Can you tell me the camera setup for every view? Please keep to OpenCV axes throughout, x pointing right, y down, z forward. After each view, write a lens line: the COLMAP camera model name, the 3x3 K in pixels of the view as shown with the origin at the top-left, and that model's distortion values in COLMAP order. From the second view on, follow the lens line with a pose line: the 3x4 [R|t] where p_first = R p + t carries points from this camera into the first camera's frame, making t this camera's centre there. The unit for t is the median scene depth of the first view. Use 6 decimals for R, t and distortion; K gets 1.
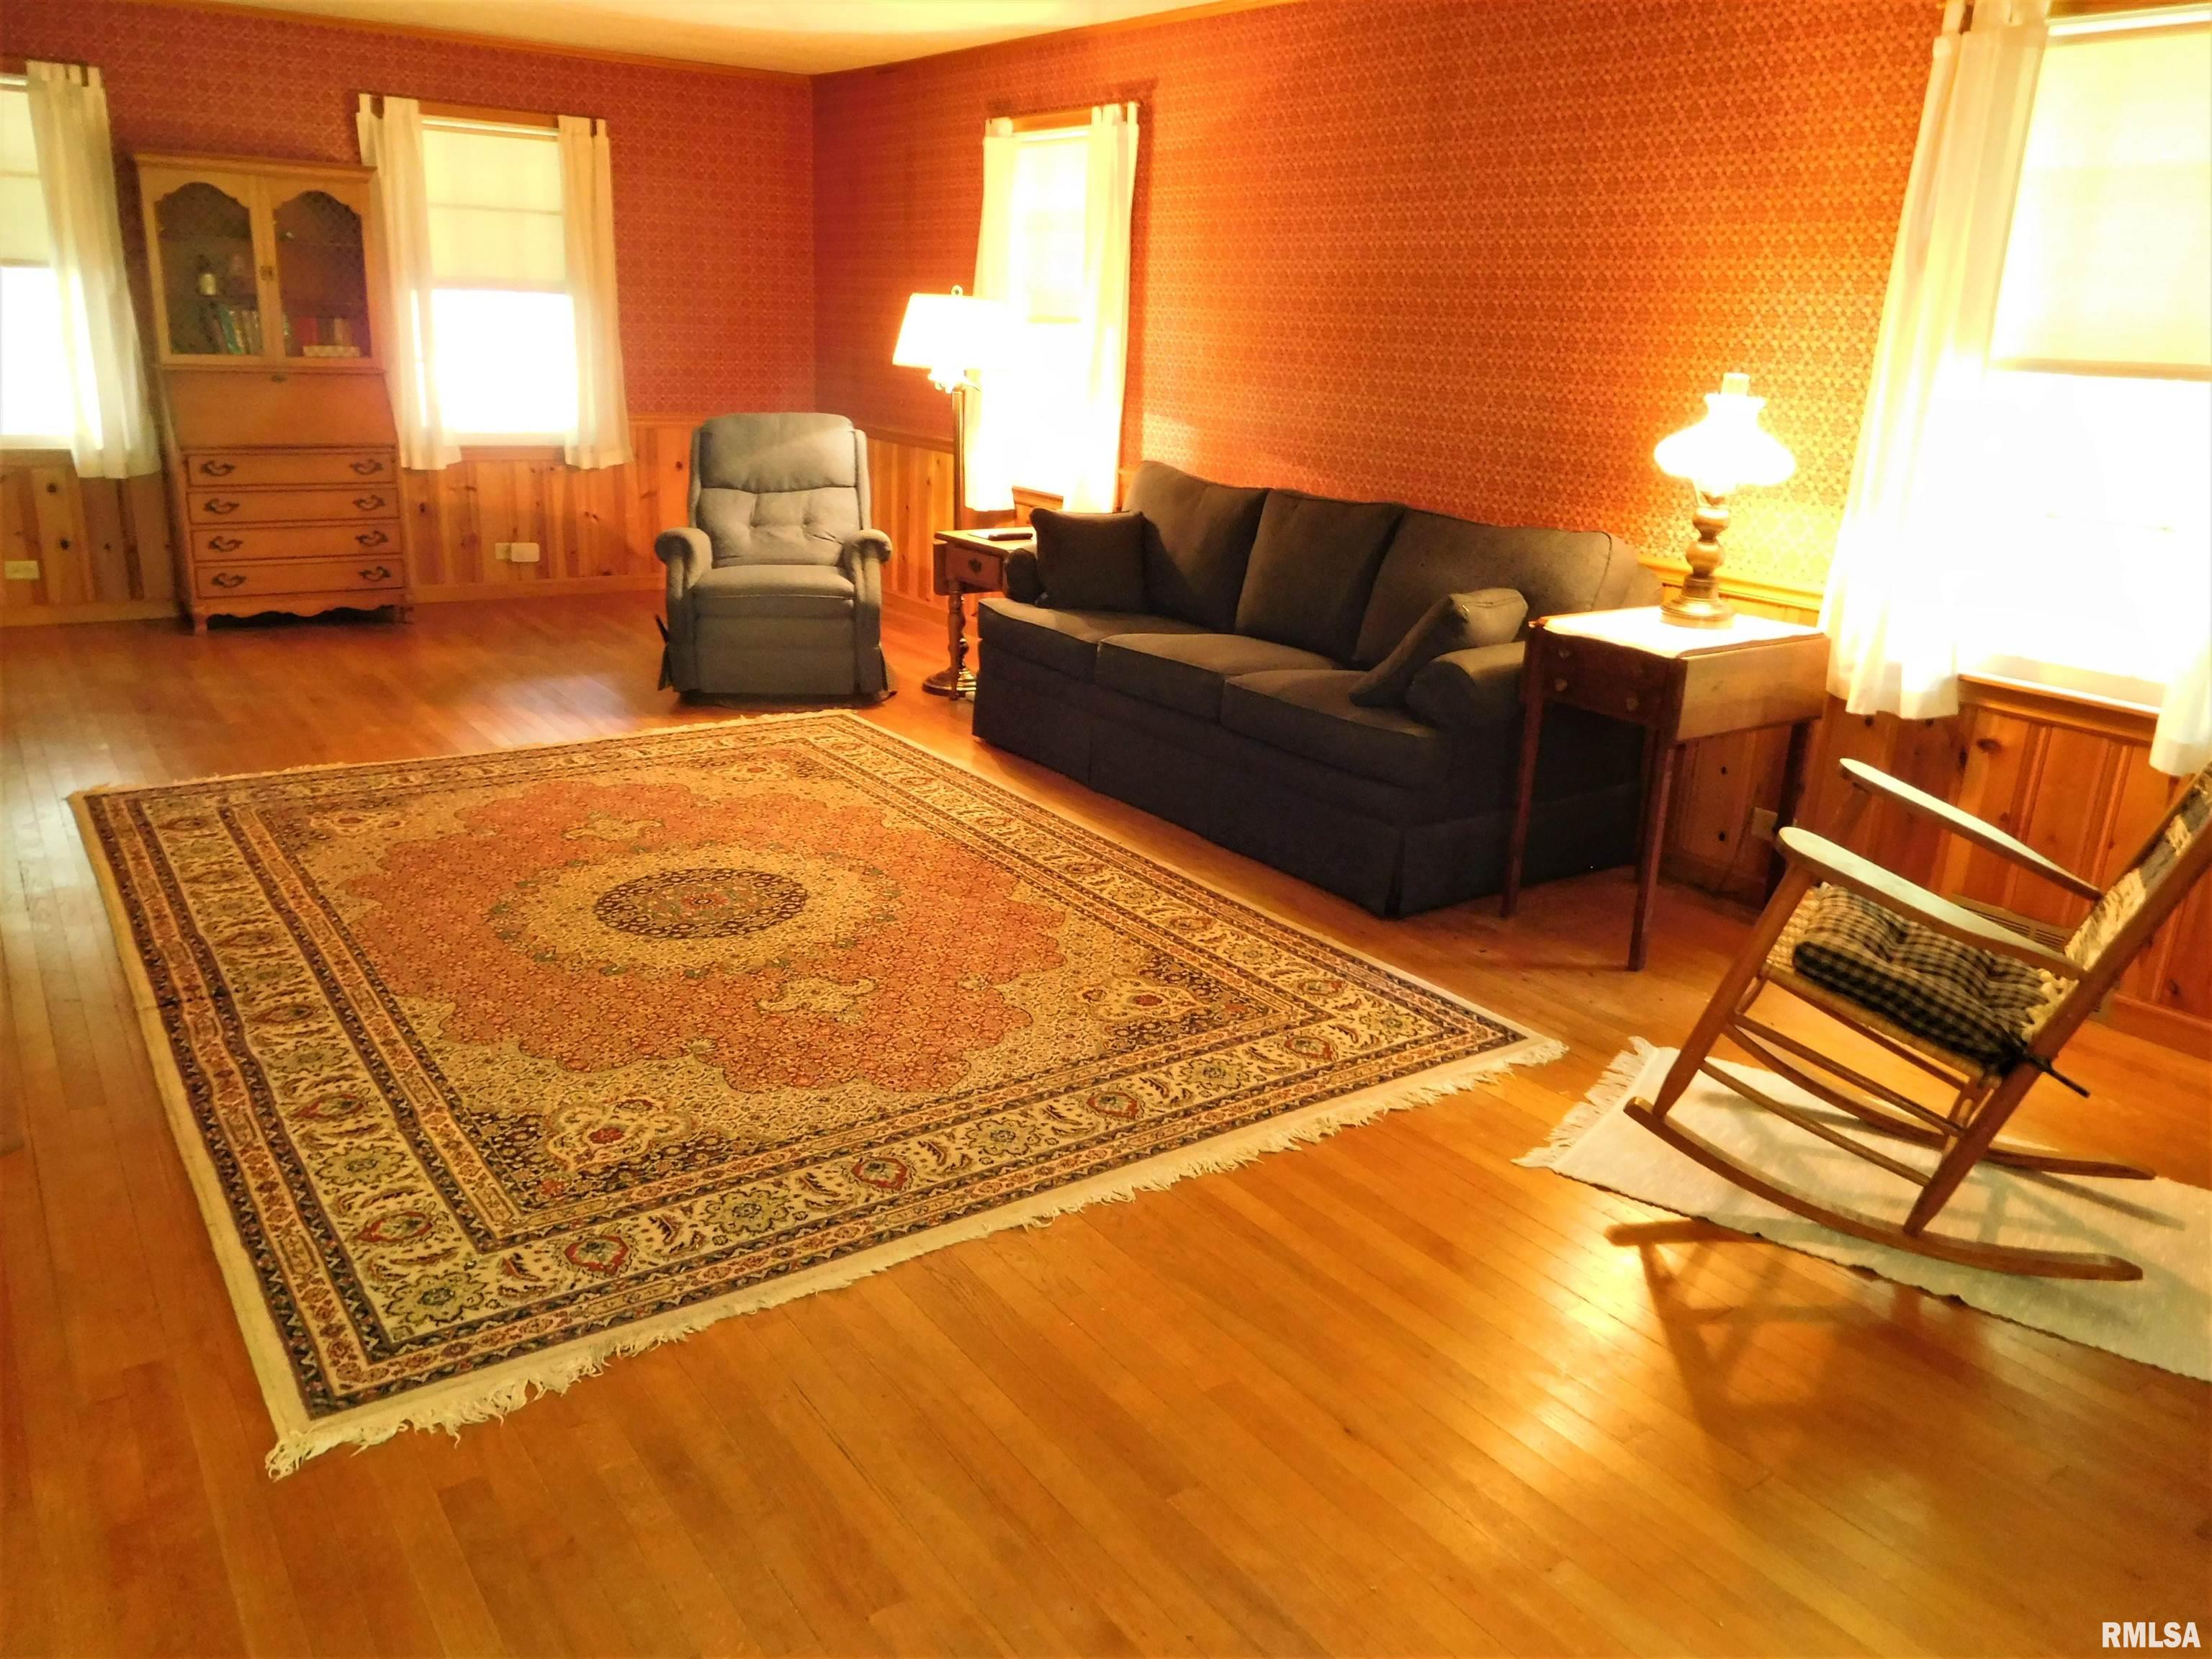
lens RADIAL K [[1632.6, 0, 1109.6], [0, 1632.6, 831.1], [0, 0, 1]] dist [-0.035650, 0.022081]
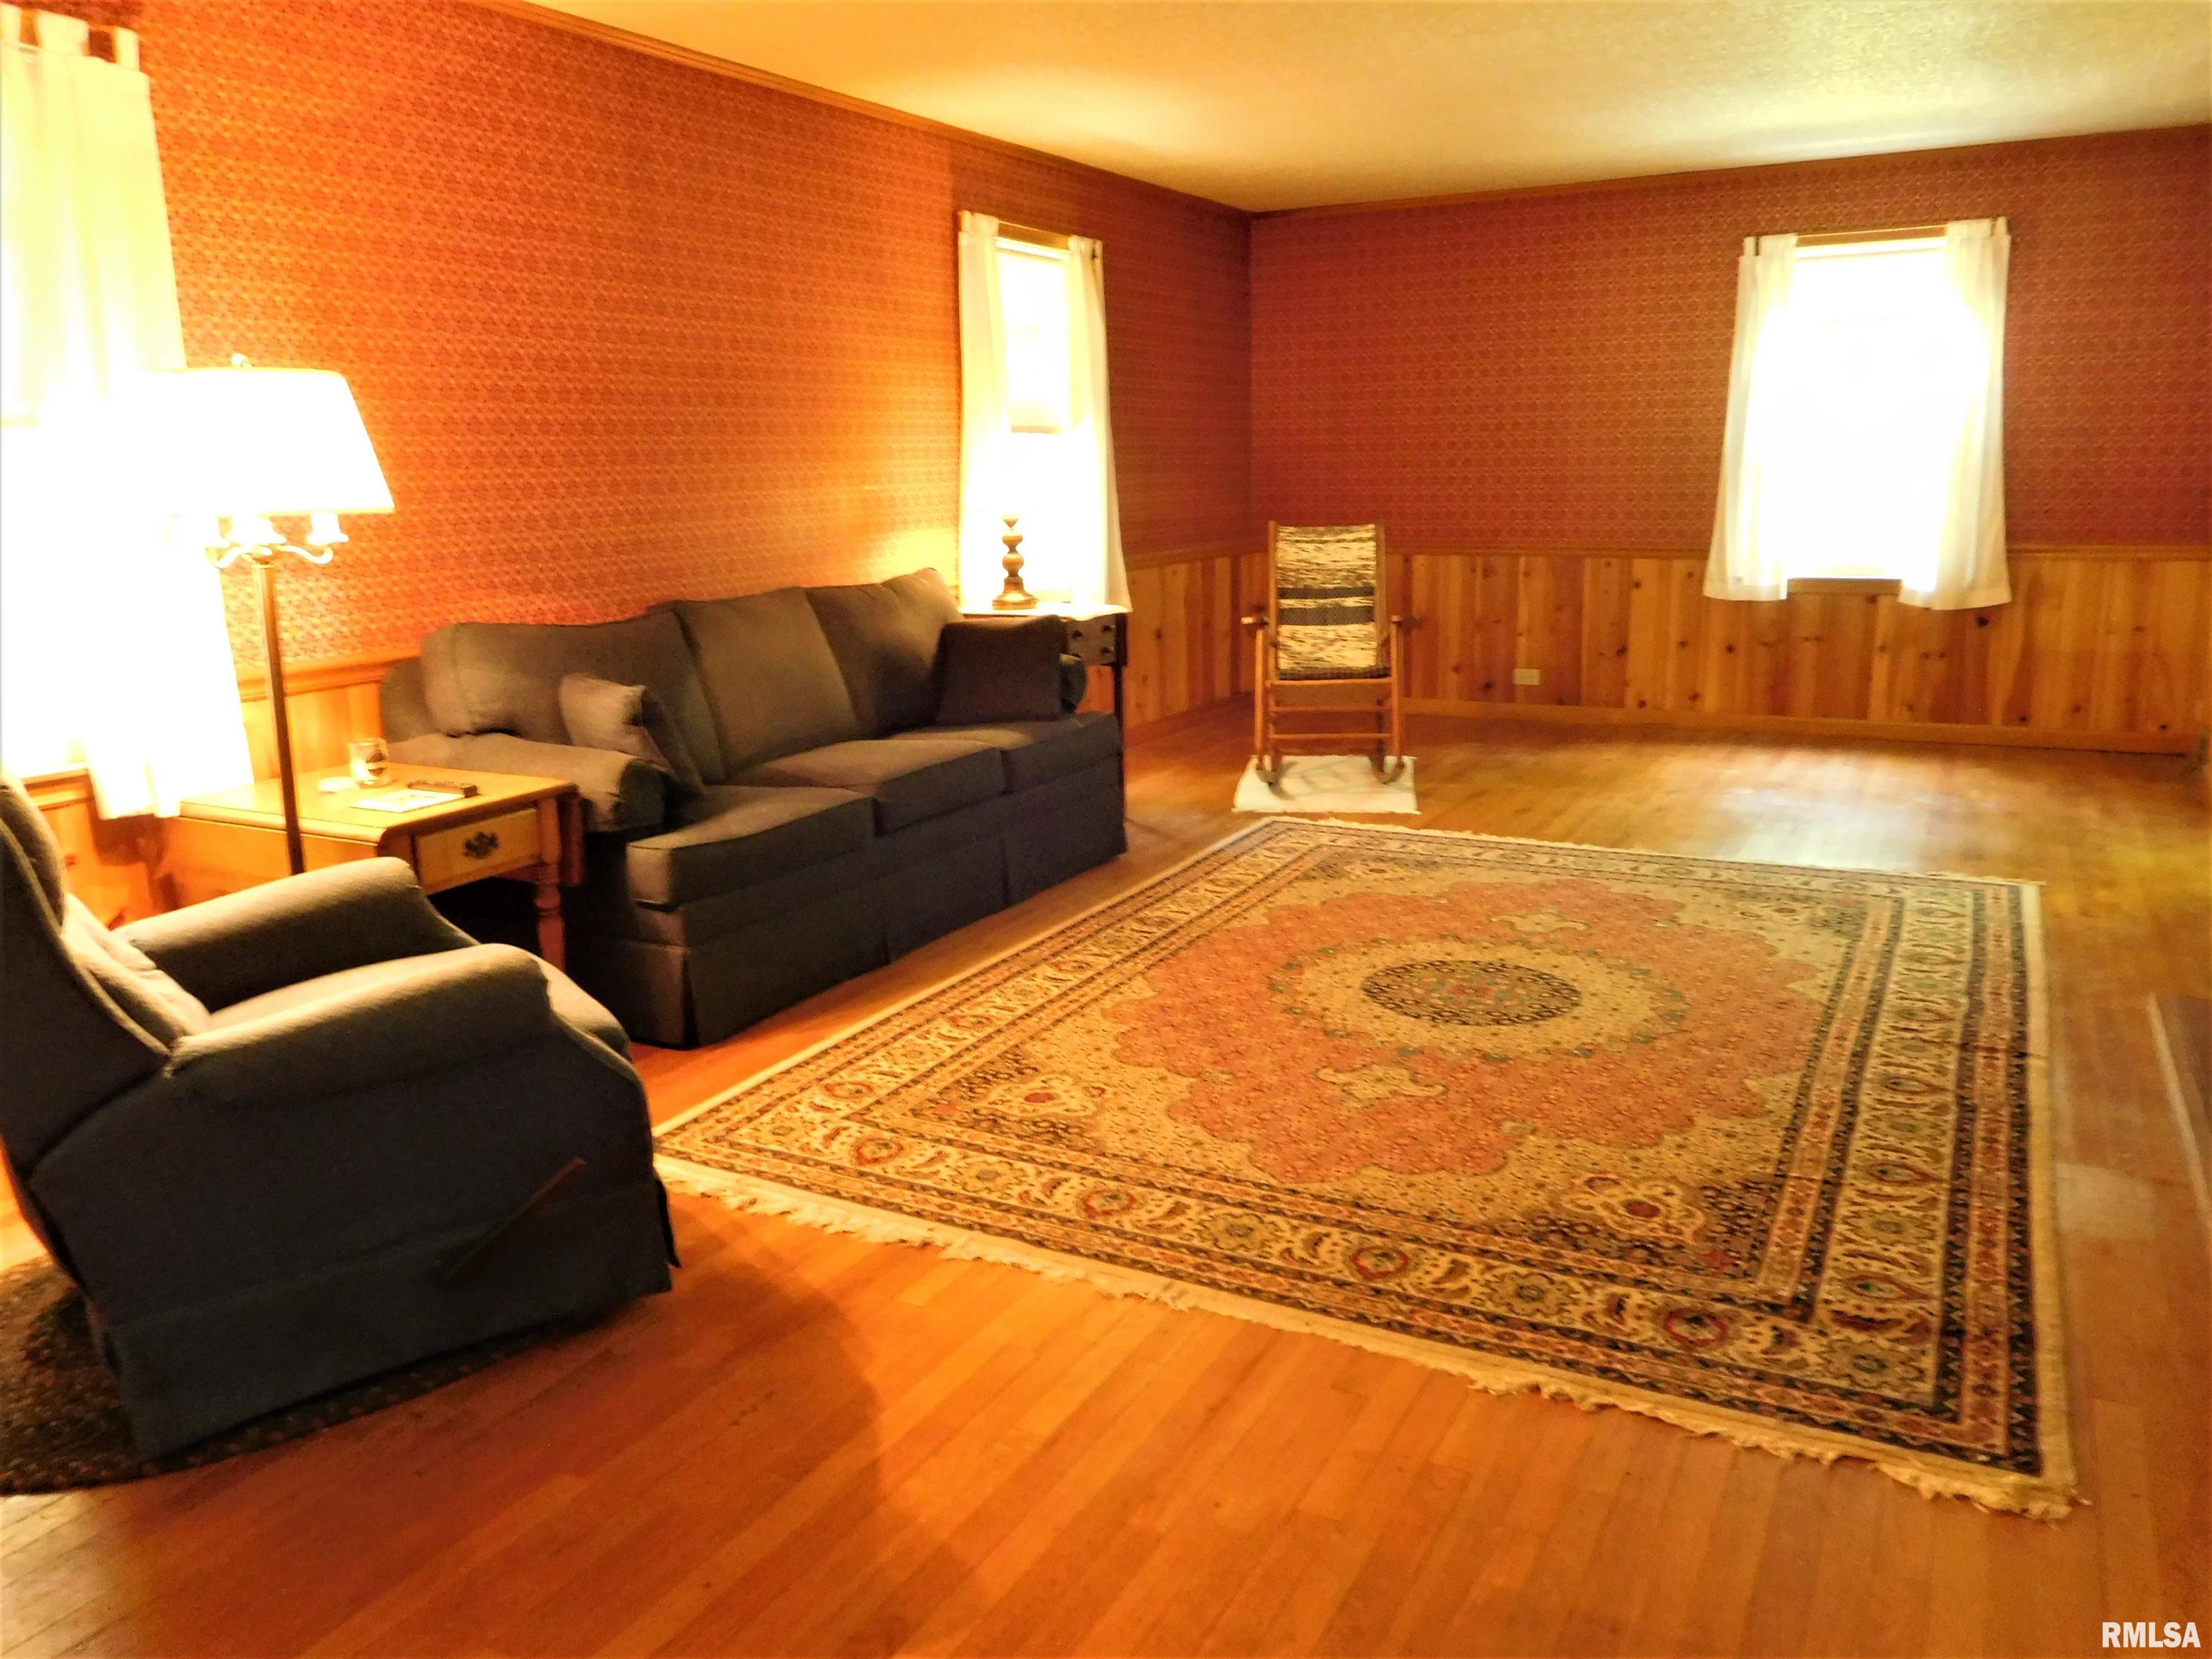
lens RADIAL K [[1632.6, 0, 1100.2], [0, 1632.6, 830.3], [0, 0, 1]] dist [-0.035650, 0.022081]
pose [[-0.439249, -0.231000, 0.868159, -0.942030], [0.274965, 0.885428, 0.374715, -0.453224], [-0.855251, 0.403307, -0.325406, 1.409263]]
